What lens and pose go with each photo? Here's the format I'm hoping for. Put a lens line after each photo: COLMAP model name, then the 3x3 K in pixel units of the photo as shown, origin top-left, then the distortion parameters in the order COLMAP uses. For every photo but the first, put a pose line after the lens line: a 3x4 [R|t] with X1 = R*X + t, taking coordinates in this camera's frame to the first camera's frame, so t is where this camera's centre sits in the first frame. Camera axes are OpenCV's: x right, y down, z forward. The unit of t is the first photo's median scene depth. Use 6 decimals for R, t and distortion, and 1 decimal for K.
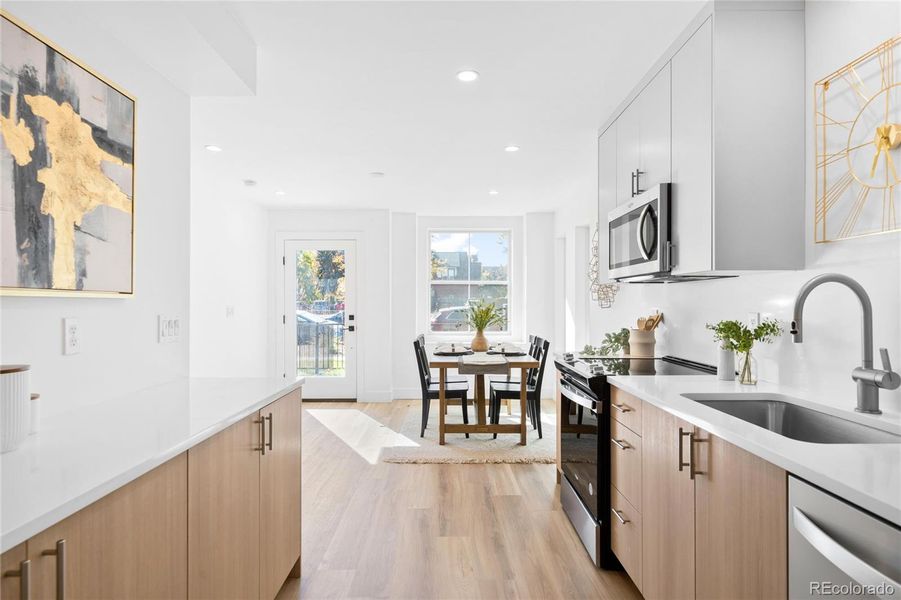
lens RADIAL K [[498.4, 0, 435.5], [0, 498.4, 291.6], [0, 0, 1]] dist [-0.046080, -0.001427]
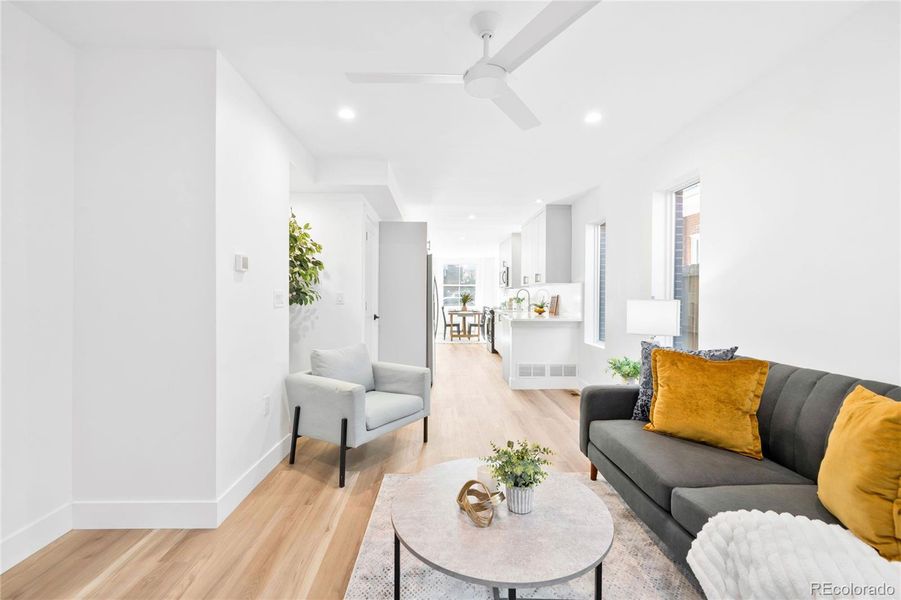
lens RADIAL K [[498.4, 0, 451.0], [0, 498.4, 304.6], [0, 0, 1]] dist [-0.046080, -0.001427]
pose [[0.998610, -0.015239, 0.050447, -0.135196], [0.014128, 0.999652, 0.022294, 0.026015], [-0.050770, -0.021550, 0.998478, -1.935856]]
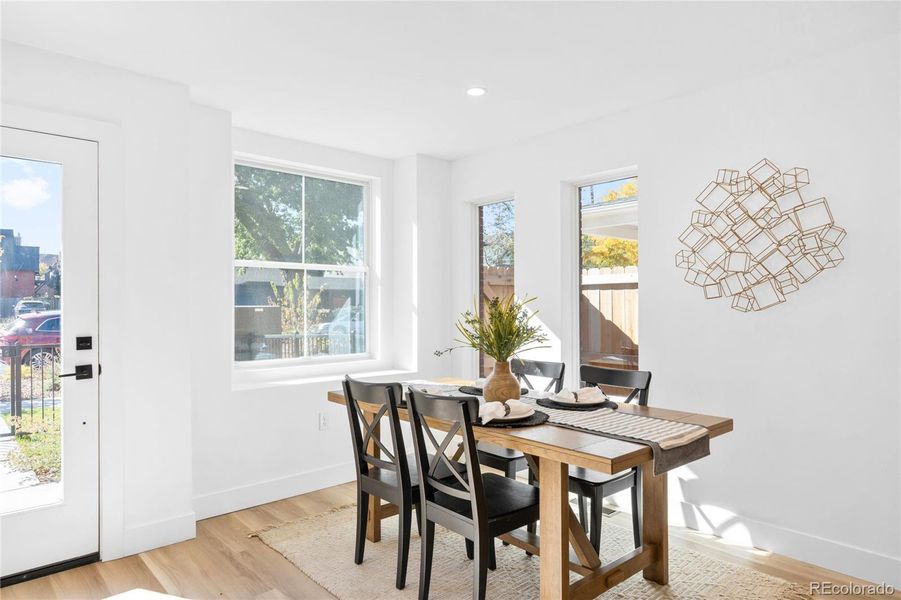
lens RADIAL K [[545.2, 0, 450.4], [0, 545.2, 309.7], [0, 0, 1]] dist [-0.000875, -0.000776]
pose [[0.719796, -0.007216, 0.694148, -0.363292], [-0.014950, 0.999553, 0.025894, 0.018197], [-0.694025, -0.029016, 0.719366, 0.740812]]
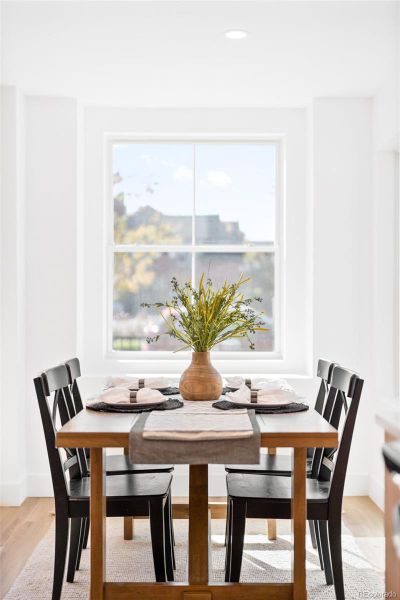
lens RADIAL K [[831.7, 0, 201.3], [0, 831.7, 300.9], [0, 0, 1]] dist [-0.025277, 0.000000]
pose [[0.999285, 0.001177, 0.037784, 0.071446], [-0.001952, 0.999789, 0.020470, 0.024296], [-0.037752, -0.020529, 0.999076, 0.331604]]
